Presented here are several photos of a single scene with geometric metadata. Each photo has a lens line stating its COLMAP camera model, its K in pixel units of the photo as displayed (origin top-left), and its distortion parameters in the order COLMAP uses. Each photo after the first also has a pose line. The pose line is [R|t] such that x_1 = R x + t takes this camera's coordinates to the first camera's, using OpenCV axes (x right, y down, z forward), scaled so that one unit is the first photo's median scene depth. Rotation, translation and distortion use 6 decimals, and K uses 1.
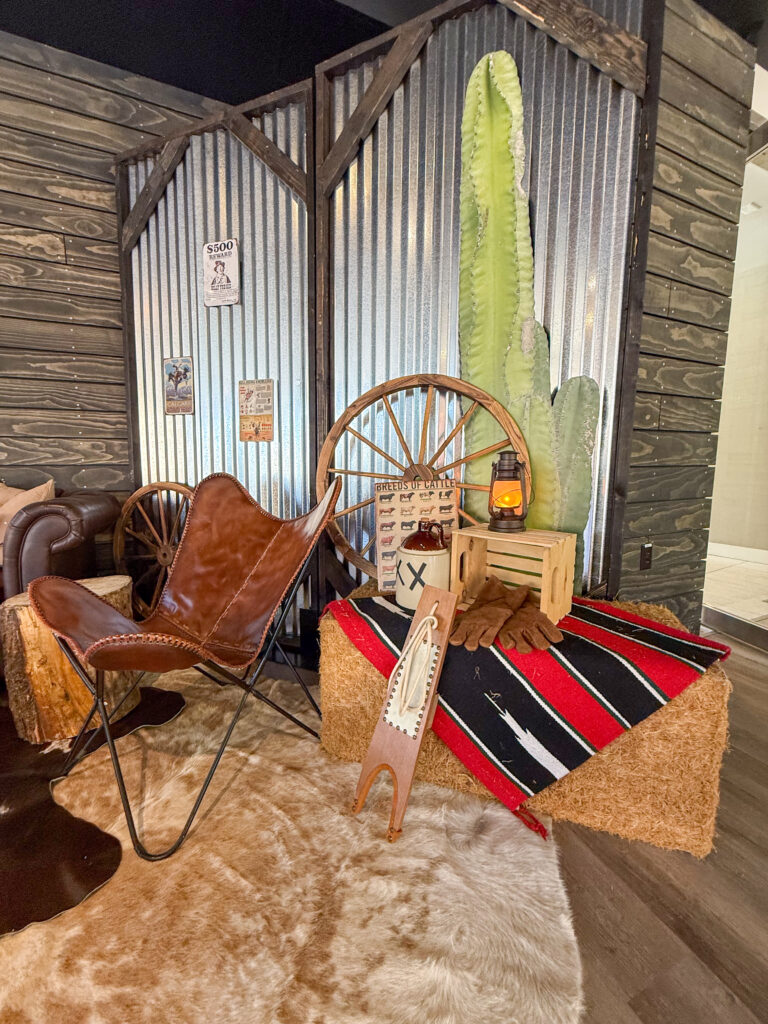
lens RADIAL K [[407.3, 0, 383.0], [0, 407.3, 508.7], [0, 0, 1]] dist [-0.005434, -0.000195]
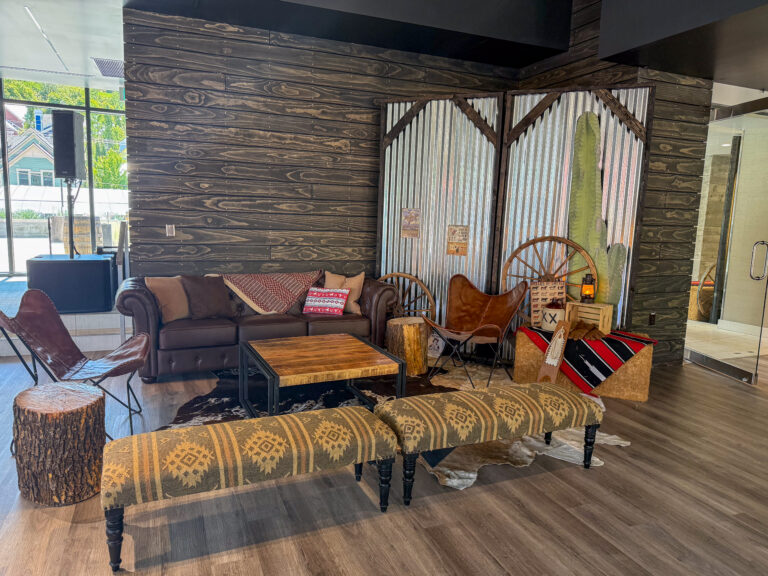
lens RADIAL K [[541.8, 0, 380.7], [0, 541.8, 289.5], [0, 0, 1]] dist [0.043361, -0.063138]
pose [[0.999167, 0.034758, -0.021402, -0.835309], [-0.034343, 0.999221, 0.019458, -0.048950], [0.022061, -0.018707, 0.999582, -2.223067]]
